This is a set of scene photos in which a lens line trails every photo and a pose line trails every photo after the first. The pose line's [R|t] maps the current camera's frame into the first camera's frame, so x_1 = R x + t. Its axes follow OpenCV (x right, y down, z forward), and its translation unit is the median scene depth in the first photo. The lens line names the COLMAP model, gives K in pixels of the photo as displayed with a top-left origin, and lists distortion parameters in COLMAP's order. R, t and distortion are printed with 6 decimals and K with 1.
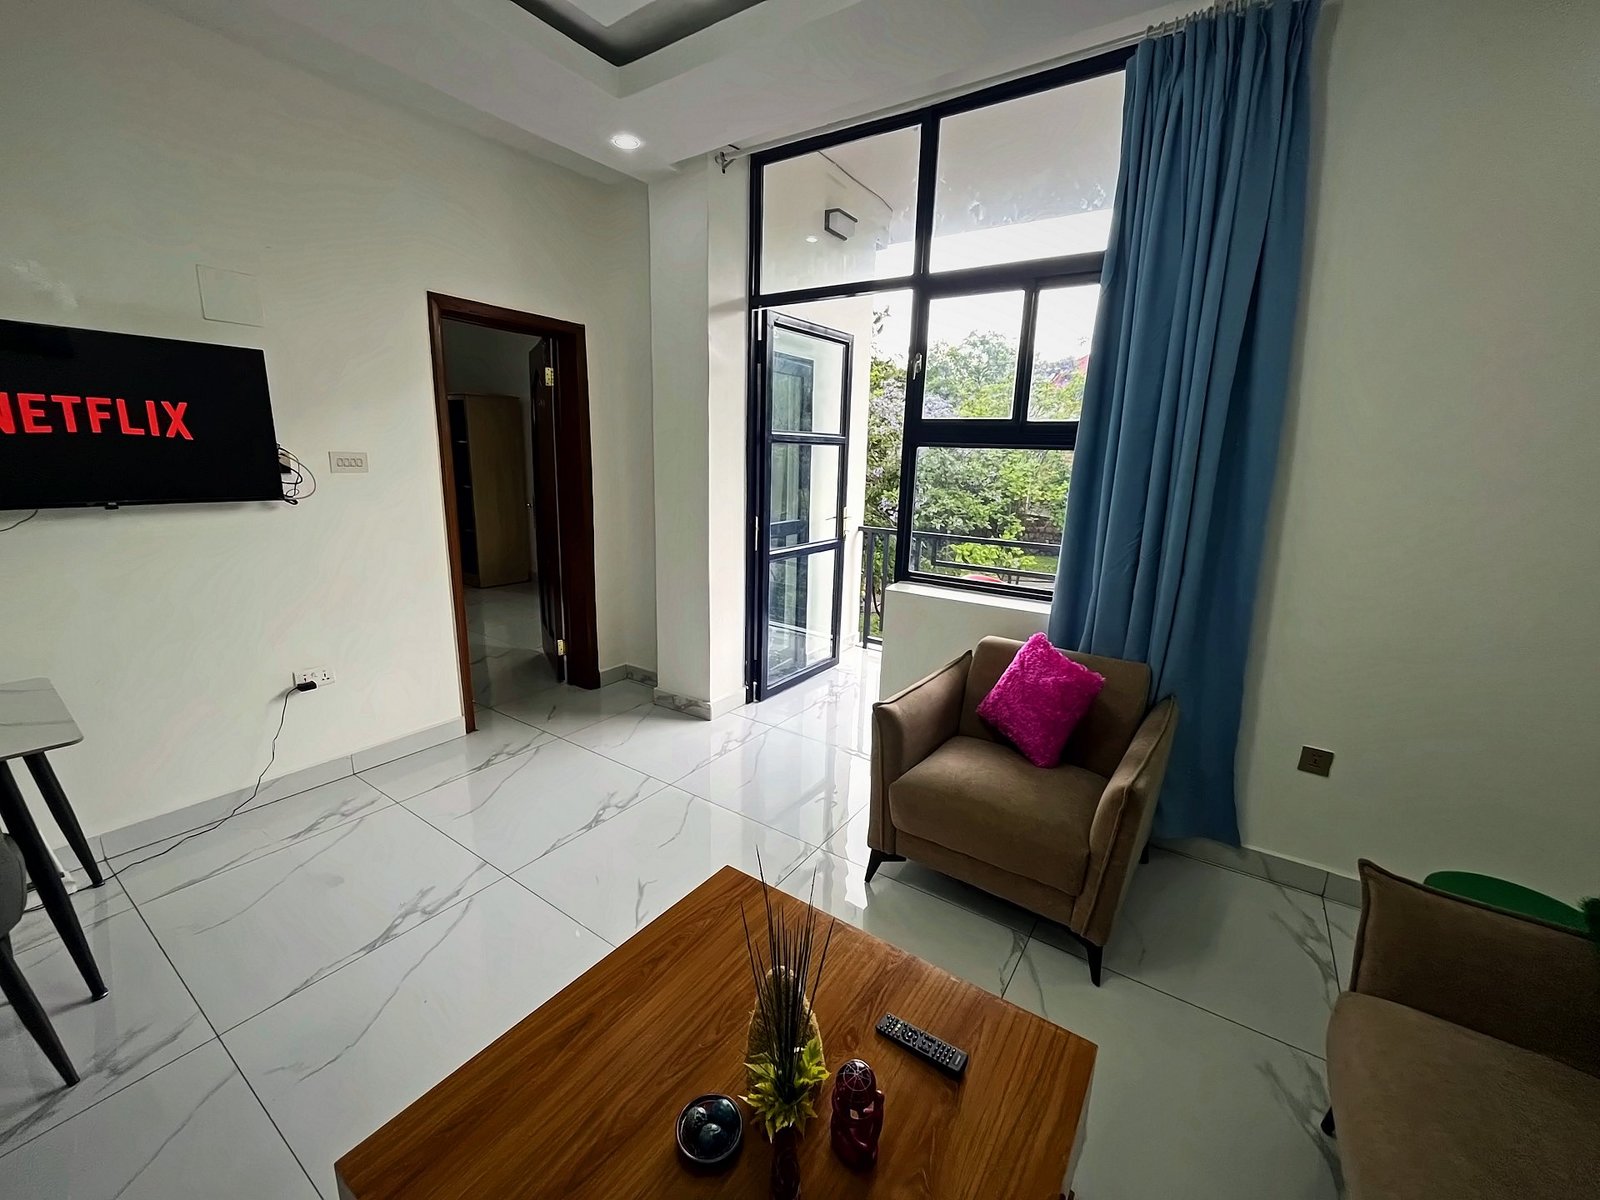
lens RADIAL K [[644.0, 0, 795.4], [0, 644.0, 598.8], [0, 0, 1]] dist [-0.004885, -0.000206]
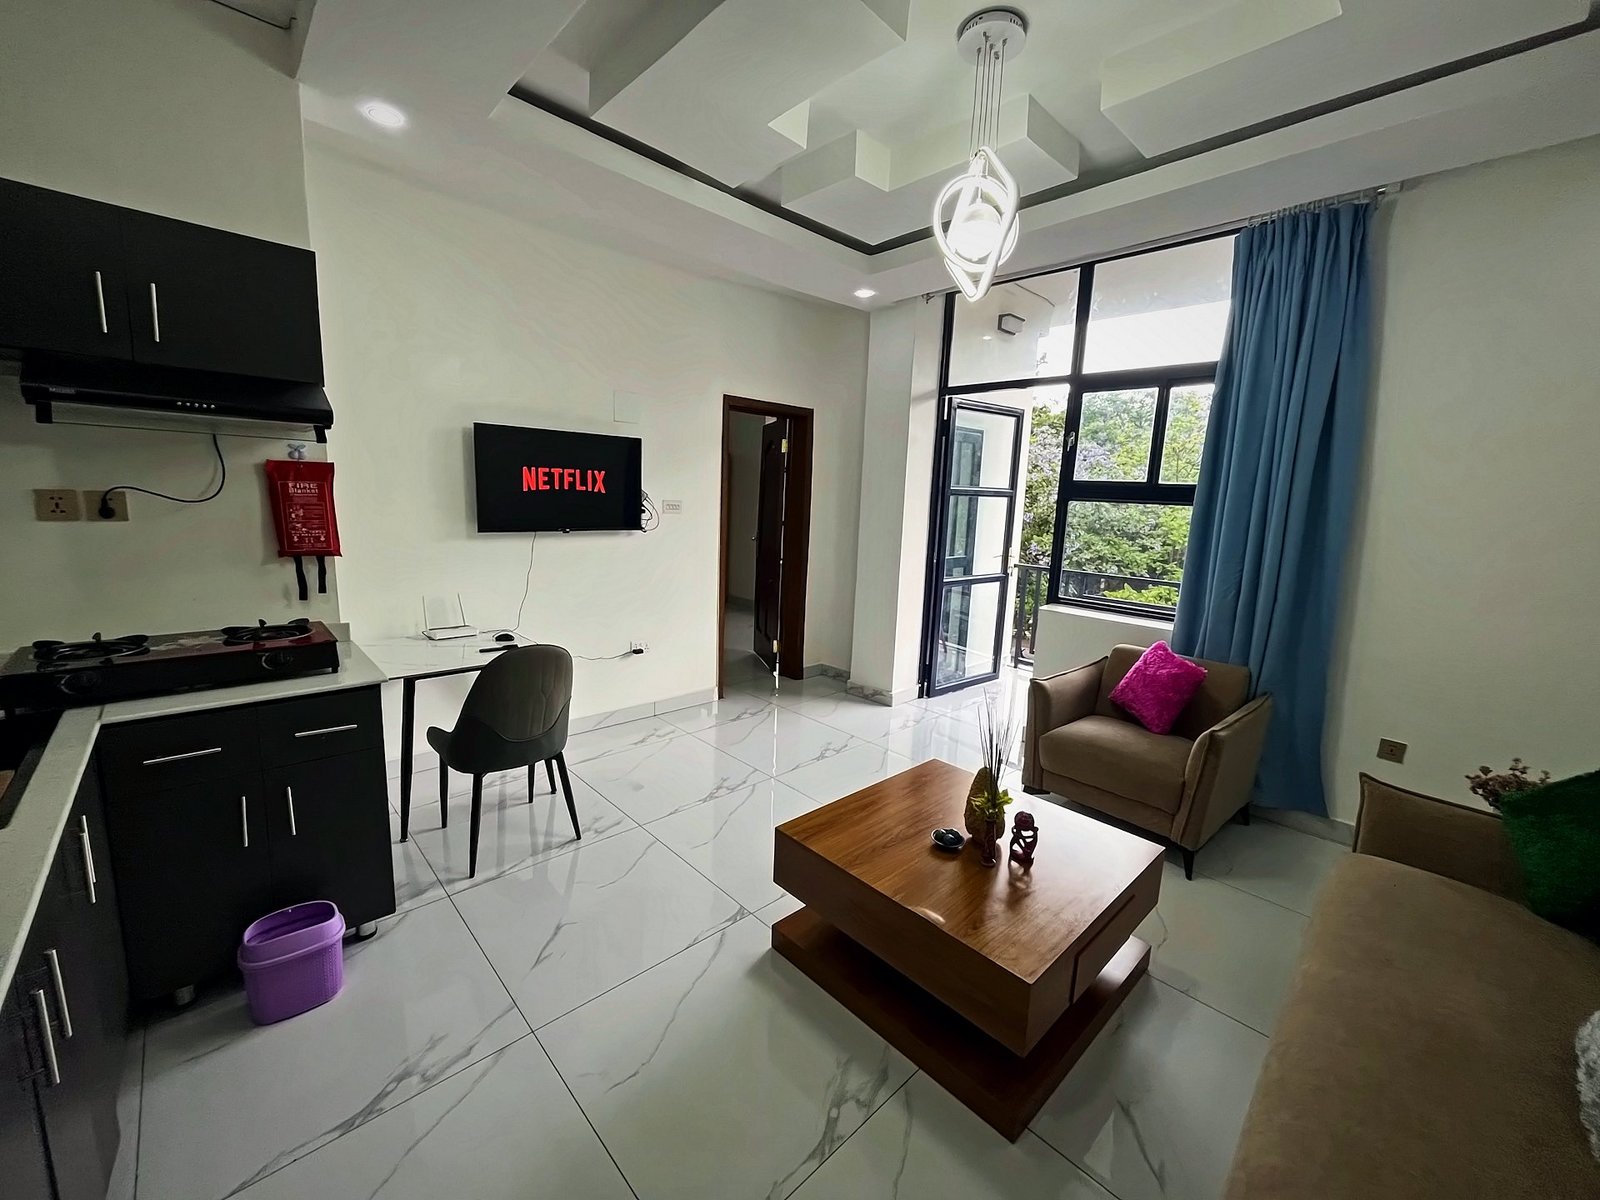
lens RADIAL K [[644.0, 0, 795.2], [0, 644.0, 600.8], [0, 0, 1]] dist [-0.004885, -0.000206]
pose [[0.976353, 0.045280, -0.211385, -0.075186], [-0.058021, 0.996828, -0.054466, 0.075703], [0.208248, 0.065443, 0.975884, -0.414398]]
